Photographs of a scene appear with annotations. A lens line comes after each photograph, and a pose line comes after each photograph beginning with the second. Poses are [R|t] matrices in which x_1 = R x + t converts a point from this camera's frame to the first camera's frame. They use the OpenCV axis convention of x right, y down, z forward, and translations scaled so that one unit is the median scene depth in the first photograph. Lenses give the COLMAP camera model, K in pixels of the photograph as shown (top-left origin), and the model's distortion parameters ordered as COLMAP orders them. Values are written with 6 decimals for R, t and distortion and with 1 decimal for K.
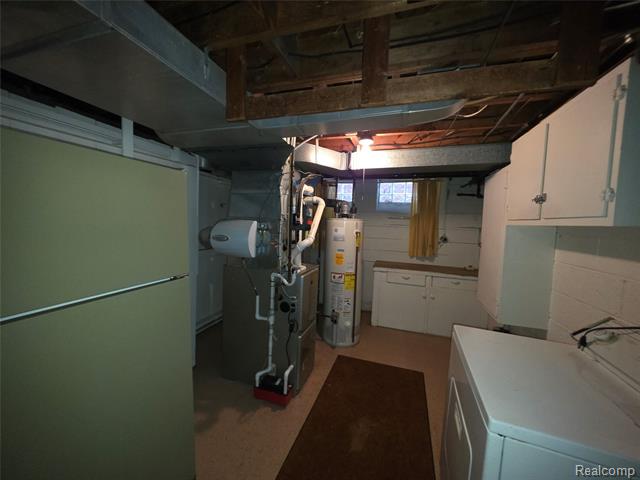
lens RADIAL K [[258.5, 0, 318.1], [0, 258.5, 238.4], [0, 0, 1]] dist [-0.001027, 0.015282]
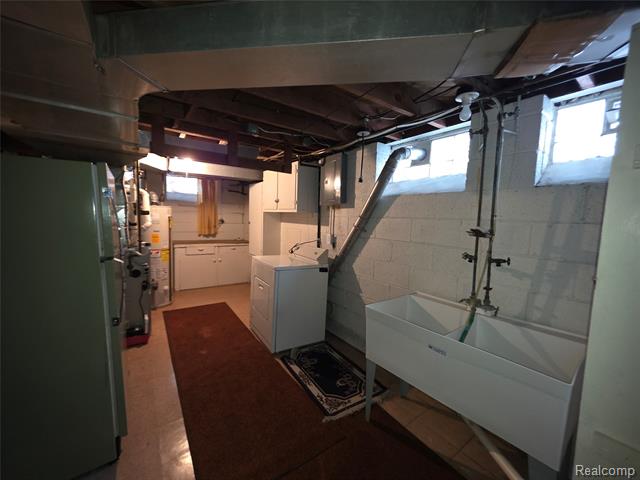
lens RADIAL K [[258.5, 0, 318.1], [0, 258.5, 238.4], [0, 0, 1]] dist [-0.001027, 0.015282]
pose [[0.607611, -0.078650, 0.790331, -0.423088], [0.036614, 0.996801, 0.071048, 0.019553], [-0.793391, -0.014232, 0.608546, -0.385108]]
